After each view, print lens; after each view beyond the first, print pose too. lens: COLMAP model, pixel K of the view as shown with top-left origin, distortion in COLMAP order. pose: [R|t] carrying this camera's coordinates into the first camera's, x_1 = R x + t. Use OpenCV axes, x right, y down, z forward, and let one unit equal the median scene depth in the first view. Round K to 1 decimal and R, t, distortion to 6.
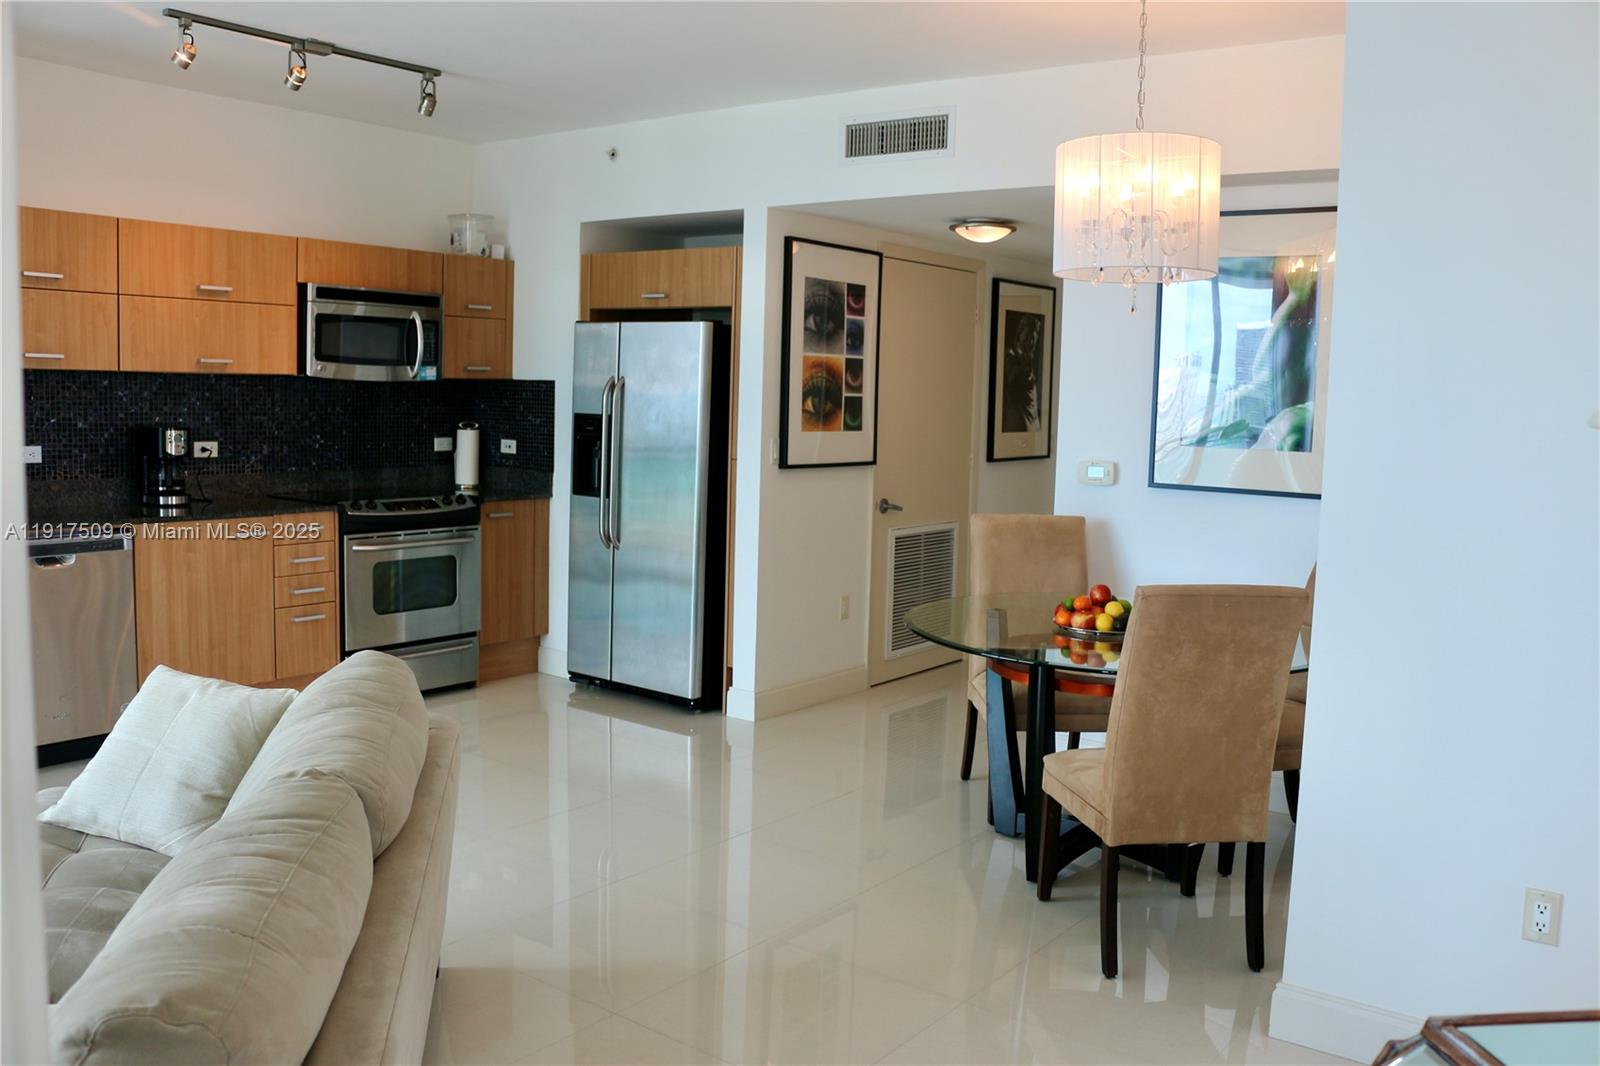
lens RADIAL K [[1321.9, 0, 800.0], [0, 1321.9, 533.0], [0, 0, 1]] dist [-0.160629, 0.136033]
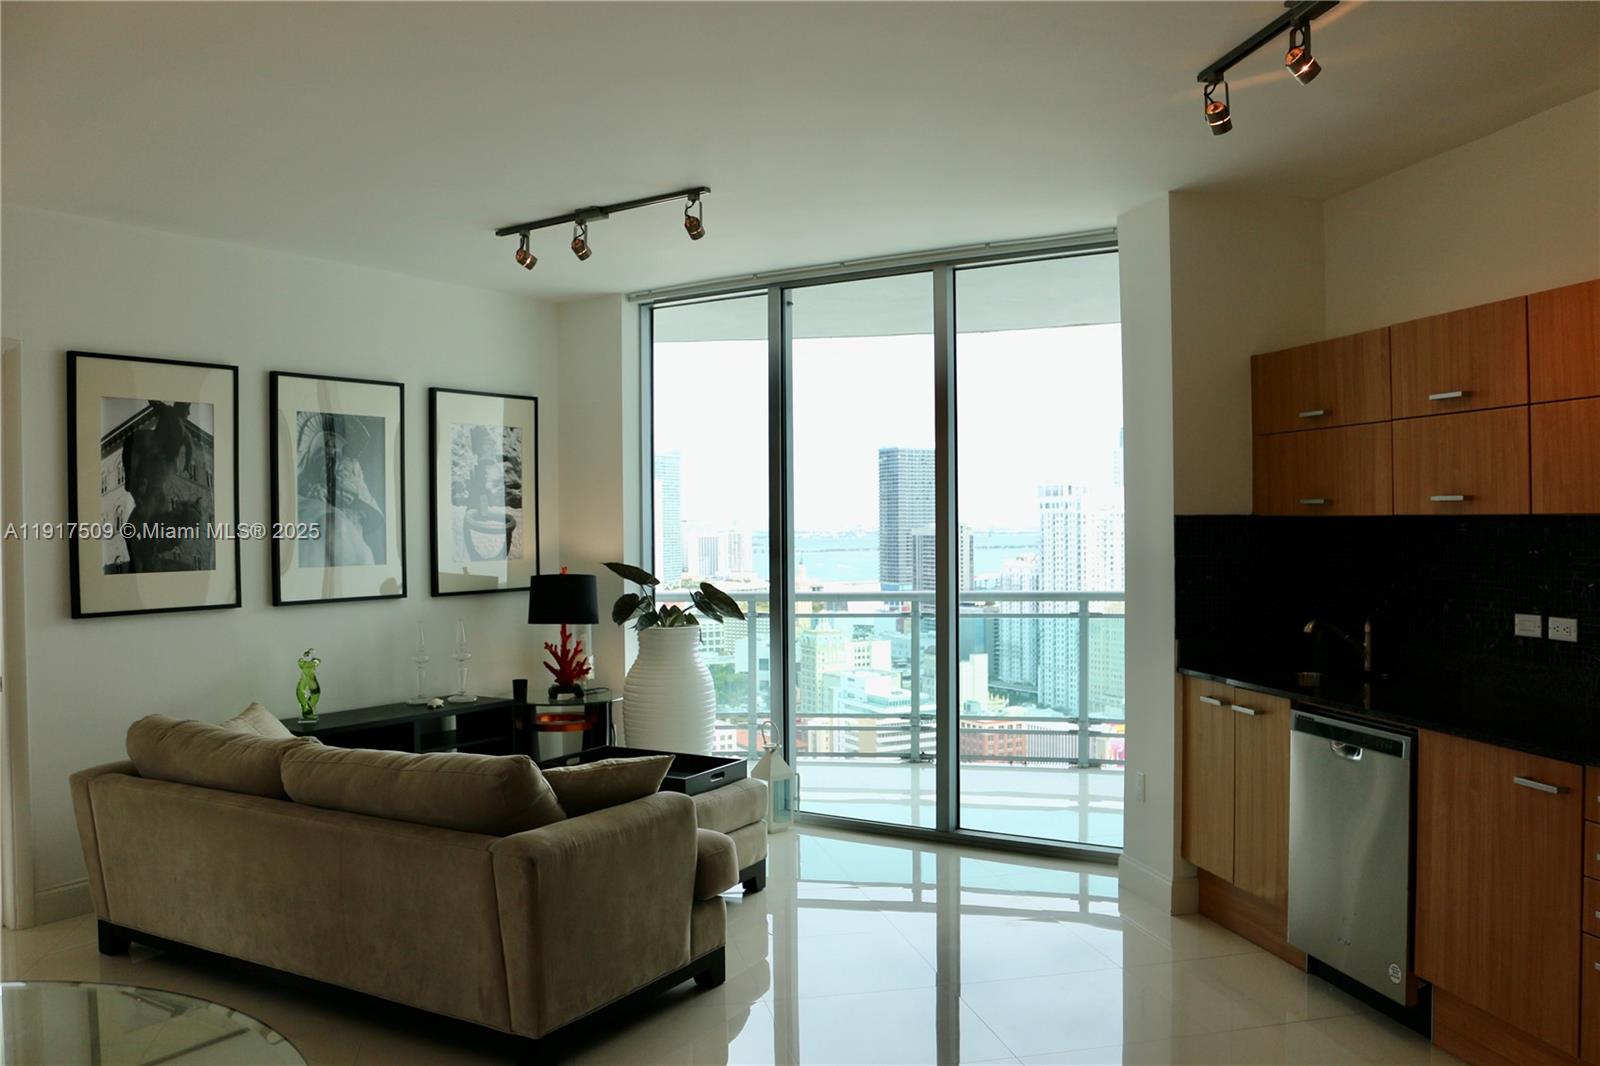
lens RADIAL K [[1321.9, 0, 800.0], [0, 1321.9, 533.0], [0, 0, 1]] dist [-0.160629, 0.136033]
pose [[-0.652752, -0.016937, -0.757382, 0.217309], [-0.091499, 0.994194, 0.056627, -0.106366], [0.752026, 0.106263, -0.650512, 1.021343]]
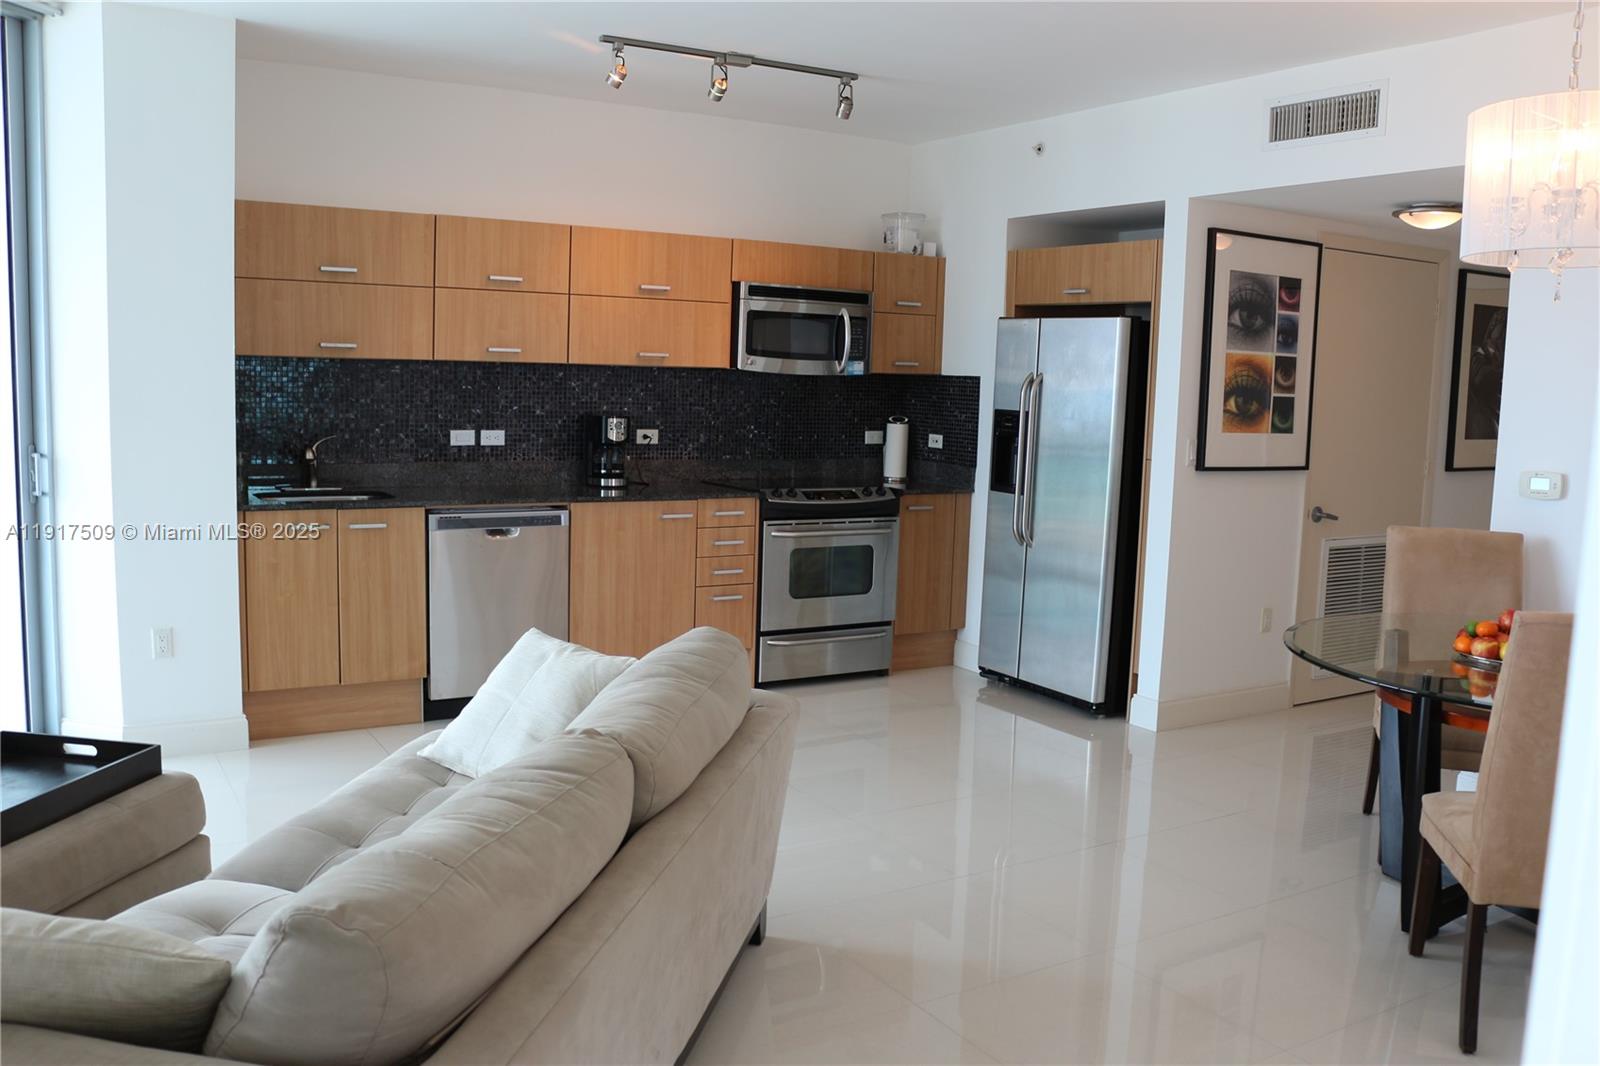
lens RADIAL K [[1321.9, 0, 800.0], [0, 1321.9, 533.0], [0, 0, 1]] dist [-0.160629, 0.136033]
pose [[0.929656, 0.043665, -0.365832, 0.066398], [-0.043448, 0.999017, 0.008828, 0.000659], [0.365858, 0.007687, 0.930639, 0.014853]]
